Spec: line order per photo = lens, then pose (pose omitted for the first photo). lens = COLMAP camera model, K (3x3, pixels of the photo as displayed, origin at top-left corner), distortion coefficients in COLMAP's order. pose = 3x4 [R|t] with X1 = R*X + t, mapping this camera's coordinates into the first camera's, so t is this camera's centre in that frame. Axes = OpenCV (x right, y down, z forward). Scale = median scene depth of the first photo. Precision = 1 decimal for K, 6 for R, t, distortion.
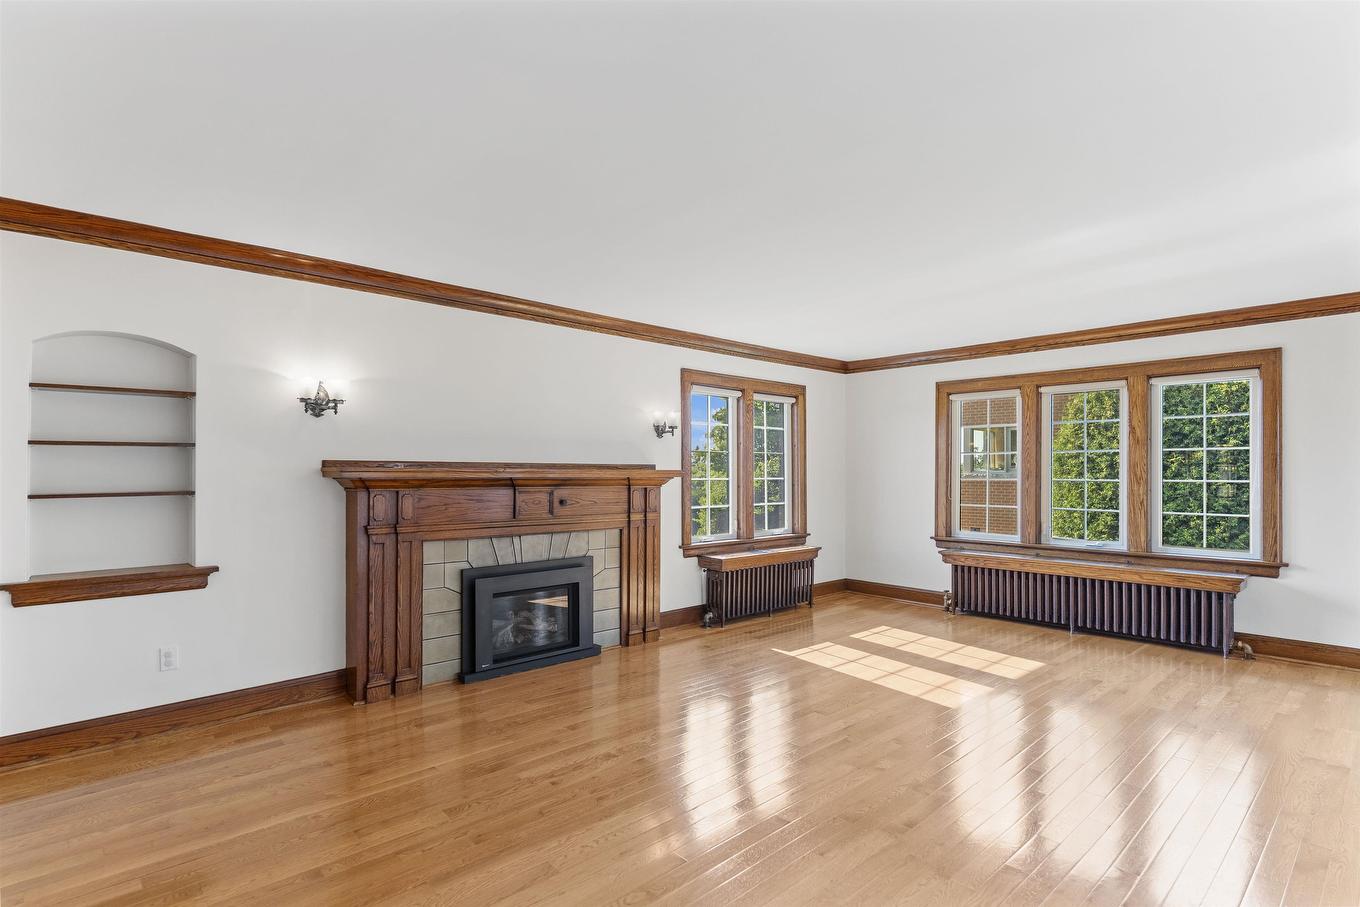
lens RADIAL K [[687.3, 0, 680.0], [0, 687.3, 453.5], [0, 0, 1]] dist [-0.000595, -0.000014]
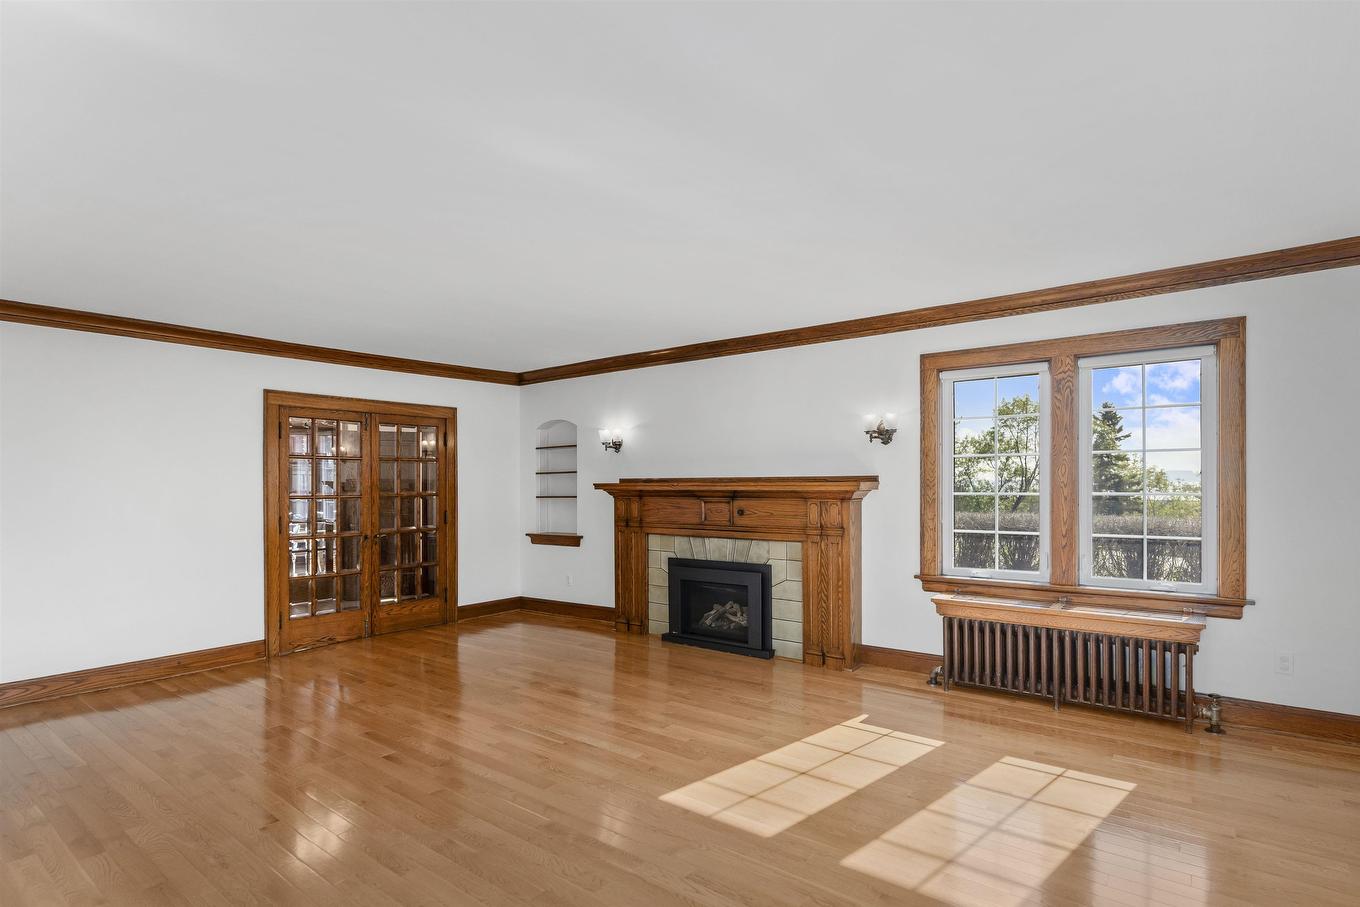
lens RADIAL K [[682.4, 0, 686.6], [0, 682.4, 476.0], [0, 0, 1]] dist [-0.004114, -0.000761]
pose [[0.165913, -0.014145, -0.986039, 0.929366], [0.033122, 0.999413, -0.008764, 0.019144], [0.985584, -0.031206, 0.166284, 0.743121]]
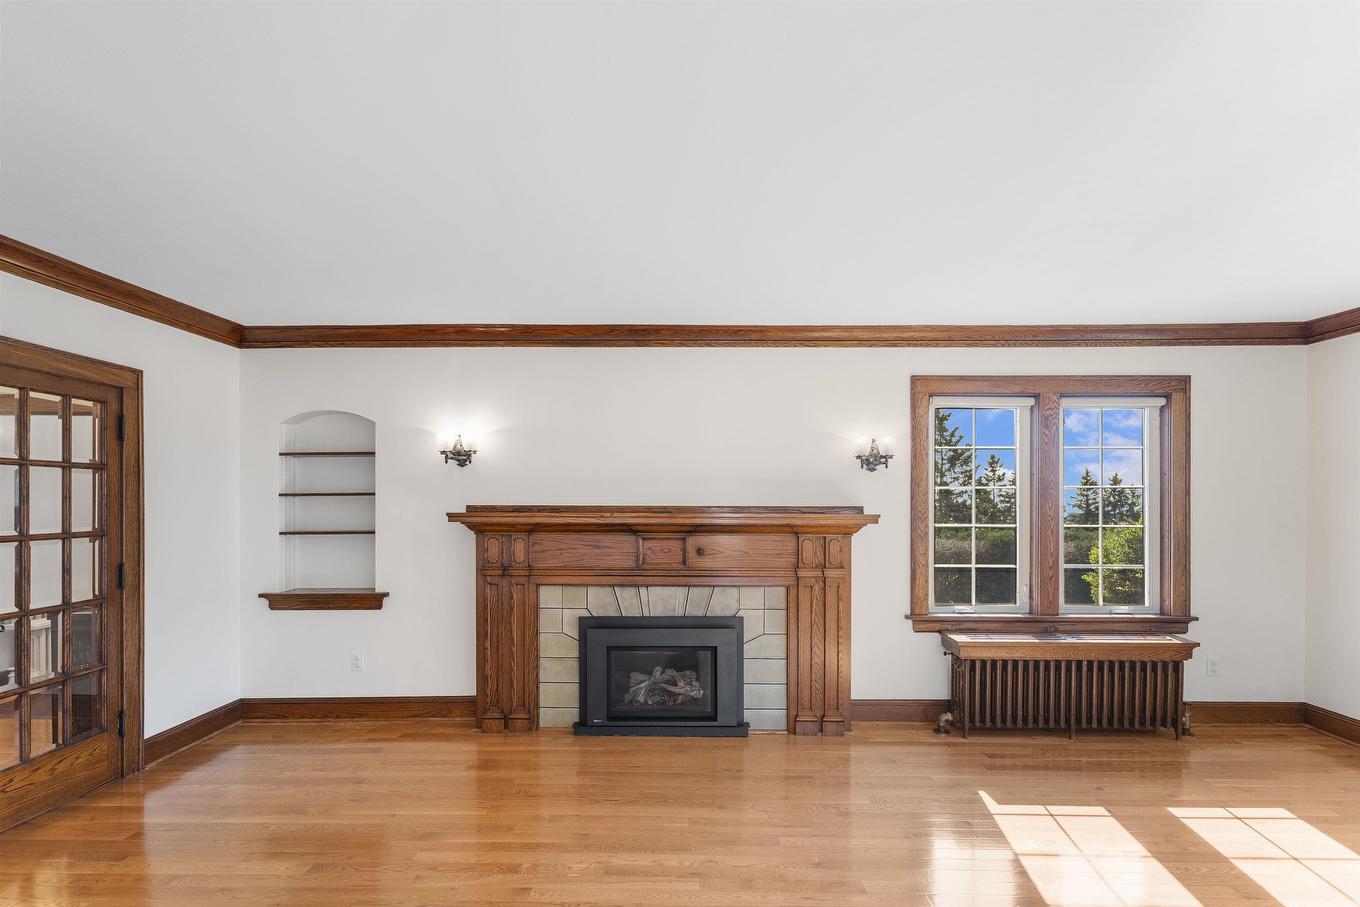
lens RADIAL K [[660.2, 0, 680.9], [0, 660.2, 503.6], [0, 0, 1]] dist [-0.000316, -0.000117]
pose [[0.721050, -0.004231, -0.692870, 0.394833], [0.018303, 0.999749, 0.012942, -0.000670], [0.692641, -0.022013, 0.720947, 0.392304]]
